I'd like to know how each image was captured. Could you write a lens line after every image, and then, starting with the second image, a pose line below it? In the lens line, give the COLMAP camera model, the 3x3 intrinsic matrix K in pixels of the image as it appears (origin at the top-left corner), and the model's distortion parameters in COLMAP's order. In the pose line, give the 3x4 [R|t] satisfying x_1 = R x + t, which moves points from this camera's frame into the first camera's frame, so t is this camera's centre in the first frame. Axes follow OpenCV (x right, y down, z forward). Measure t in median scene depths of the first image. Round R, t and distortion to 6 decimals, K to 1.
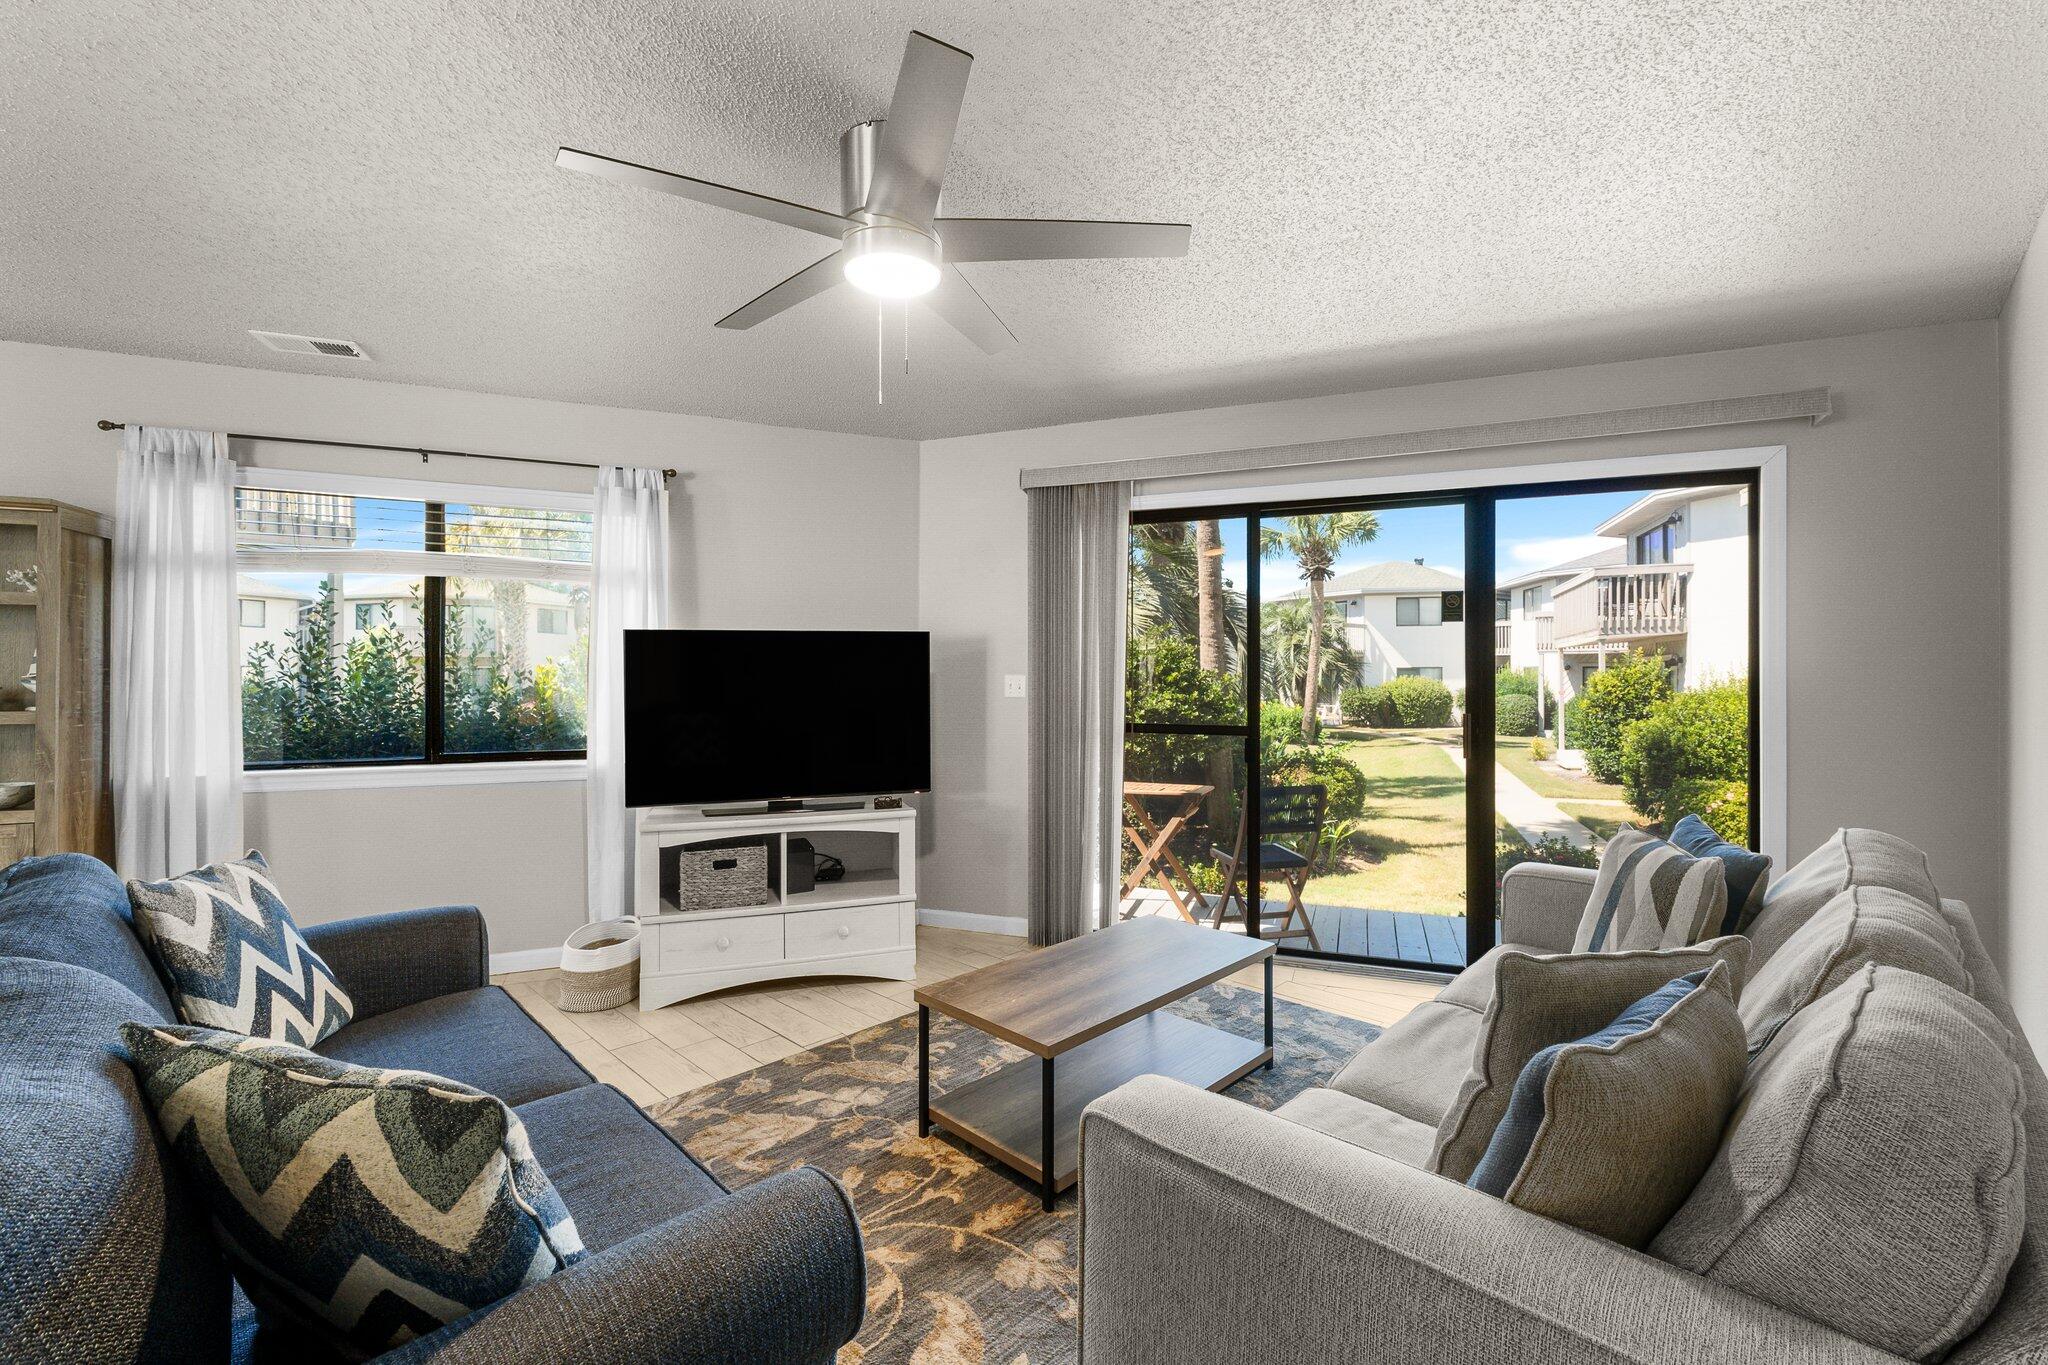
lens RADIAL K [[854.4, 0, 1033.7], [0, 854.4, 672.3], [0, 0, 1]] dist [-0.001879, -0.000033]
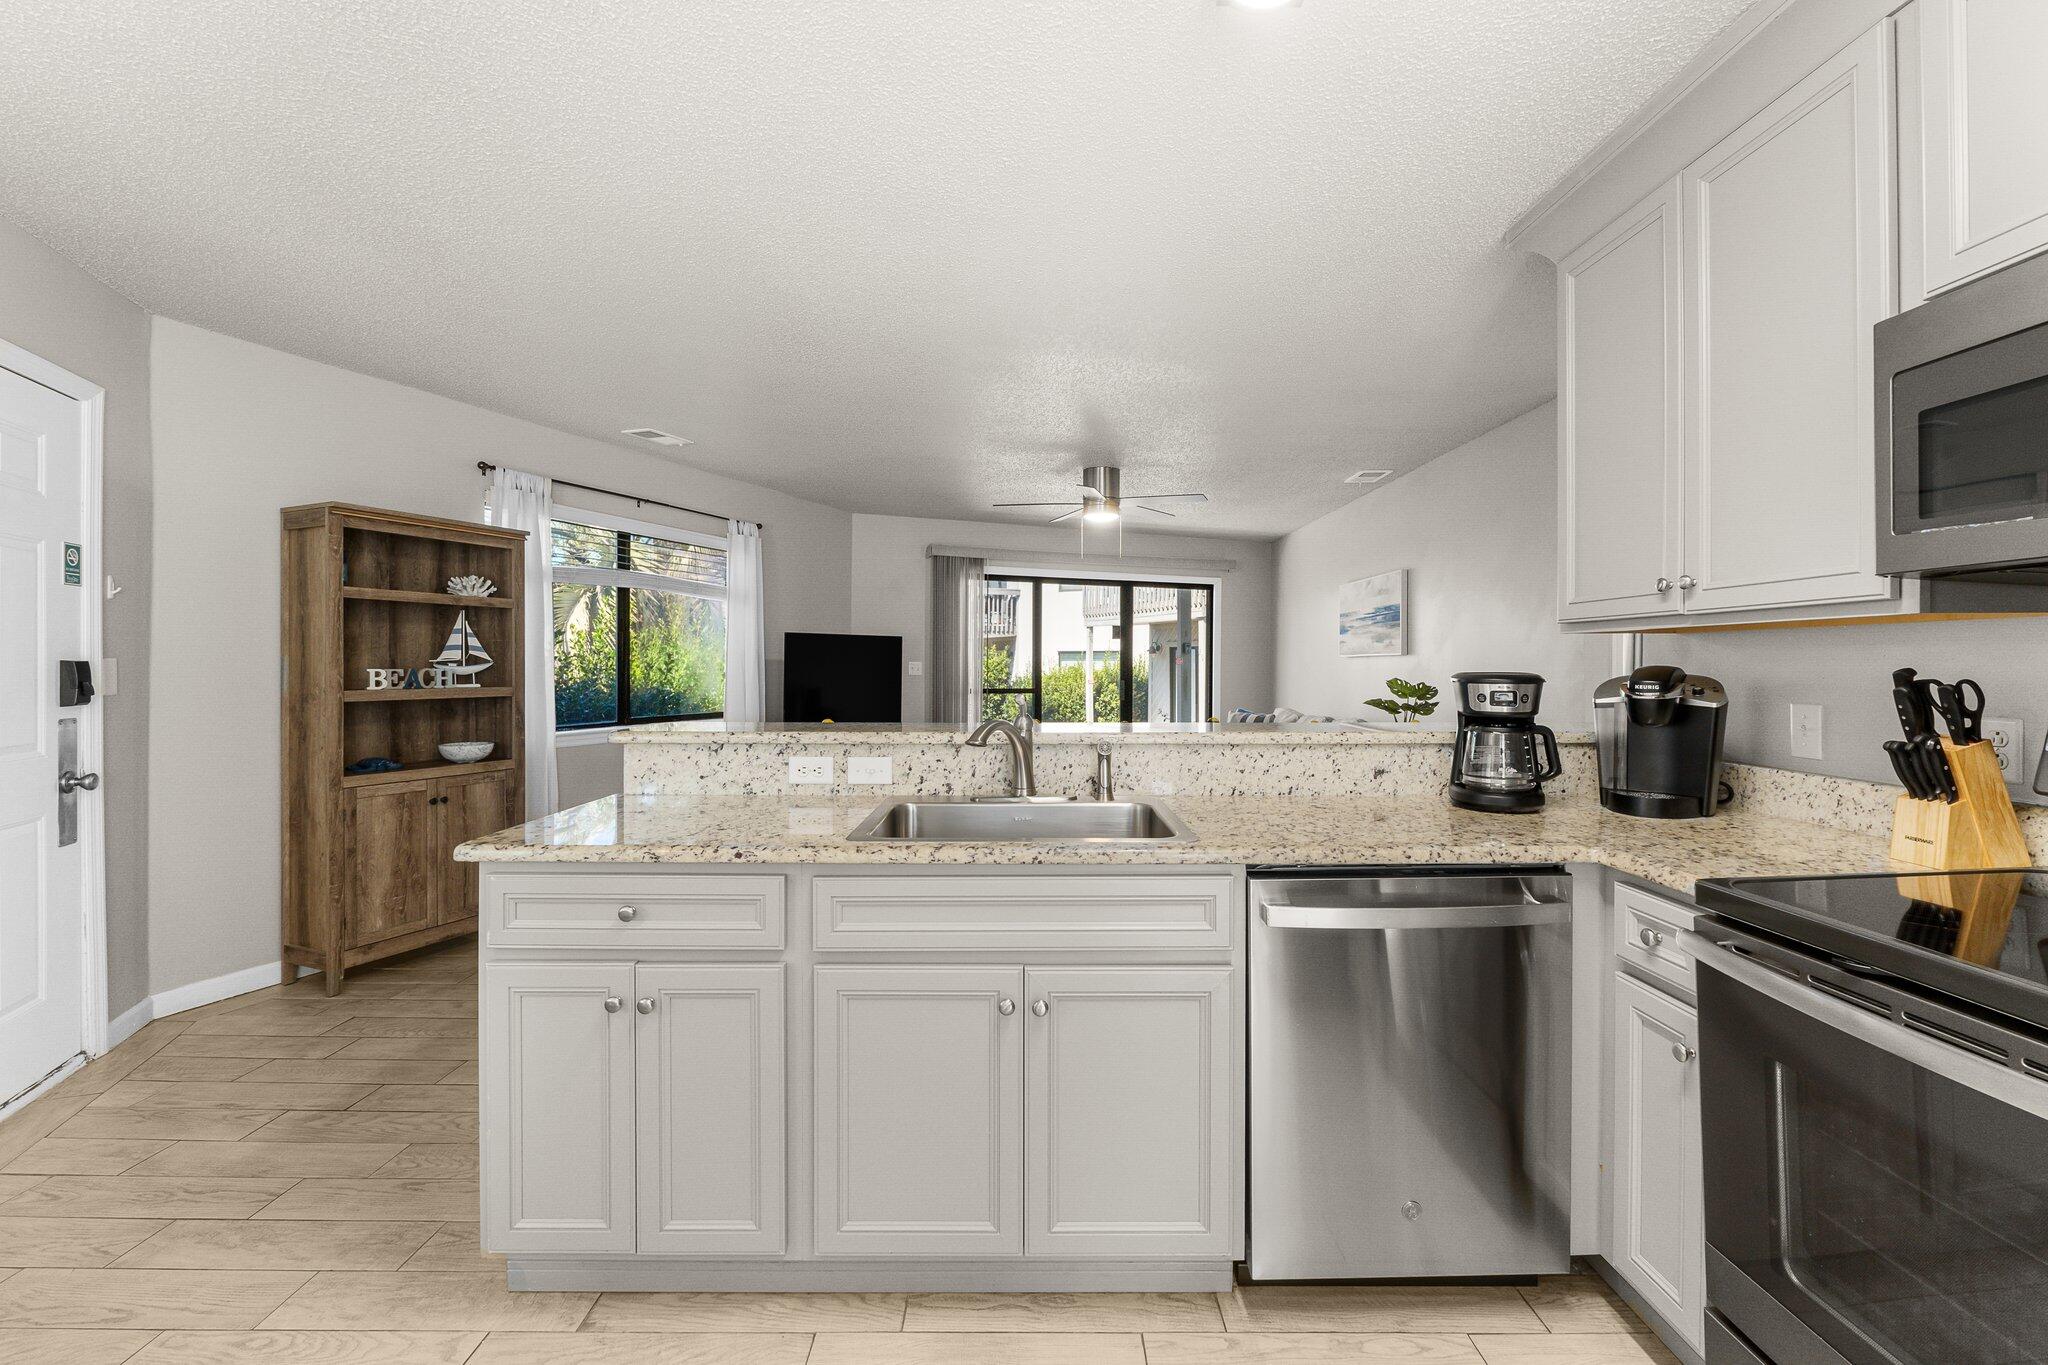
lens RADIAL K [[854.4, 0, 1033.7], [0, 854.4, 672.3], [0, 0, 1]] dist [-0.001879, -0.000033]
pose [[0.716726, -0.003934, 0.697344, -1.209484], [-0.008187, 0.999868, 0.014055, -0.001144], [-0.697307, -0.015782, 0.716599, -0.446046]]
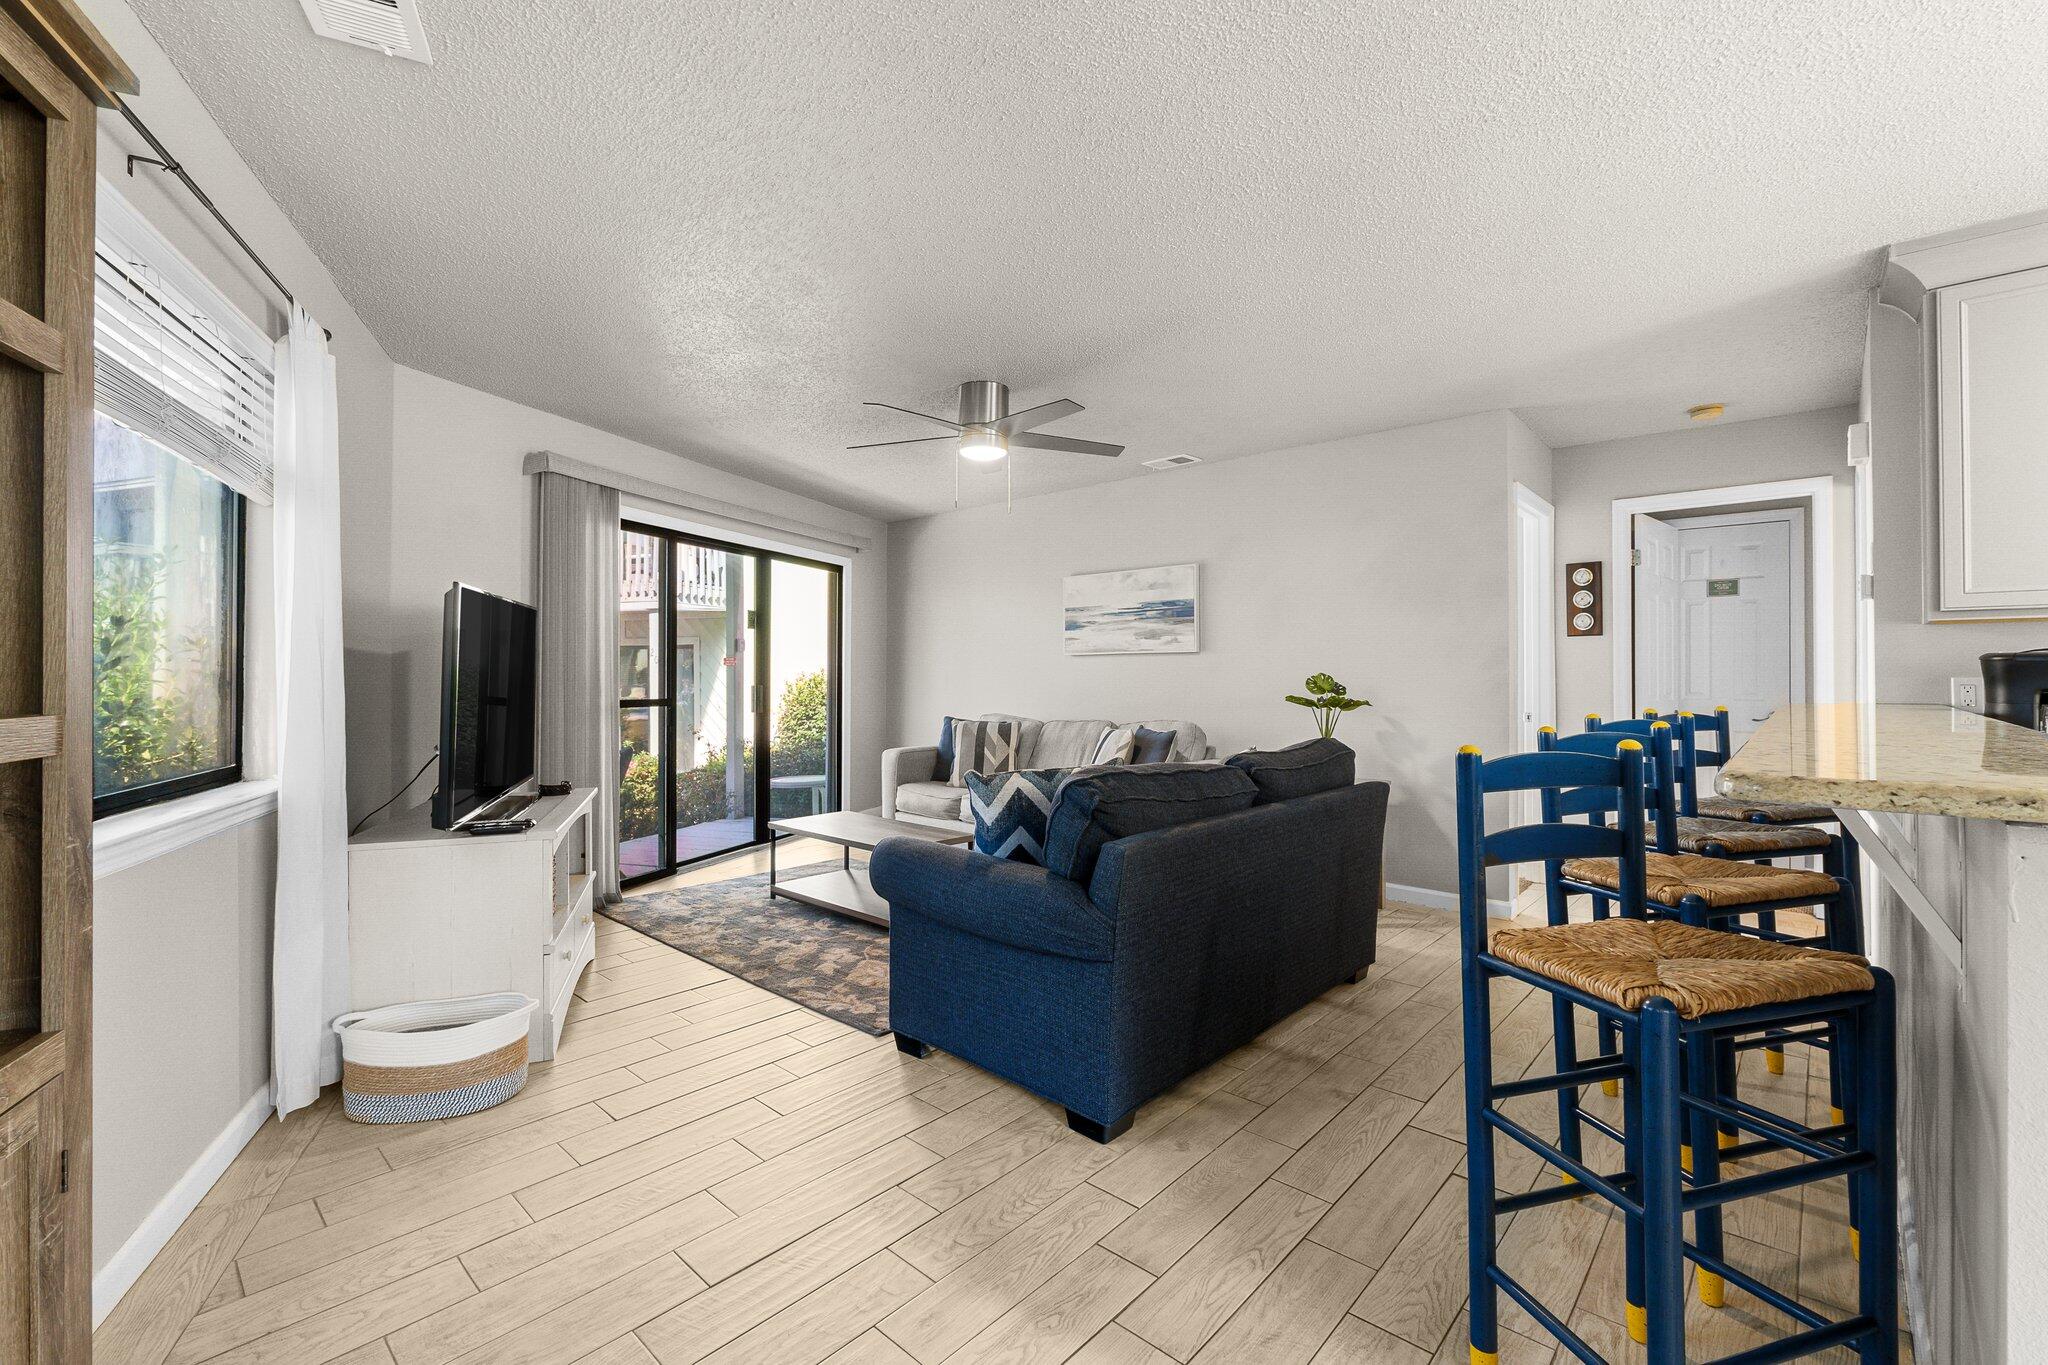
lens RADIAL K [[869.8, 0, 1030.1], [0, 869.8, 670.8], [0, 0, 1]] dist [0.001387, 0.000037]
pose [[-0.027856, 0.003772, 0.999605, -1.179600], [-0.005157, 0.999979, -0.003917, 0.024459], [-0.999599, -0.005264, -0.027836, 0.515888]]
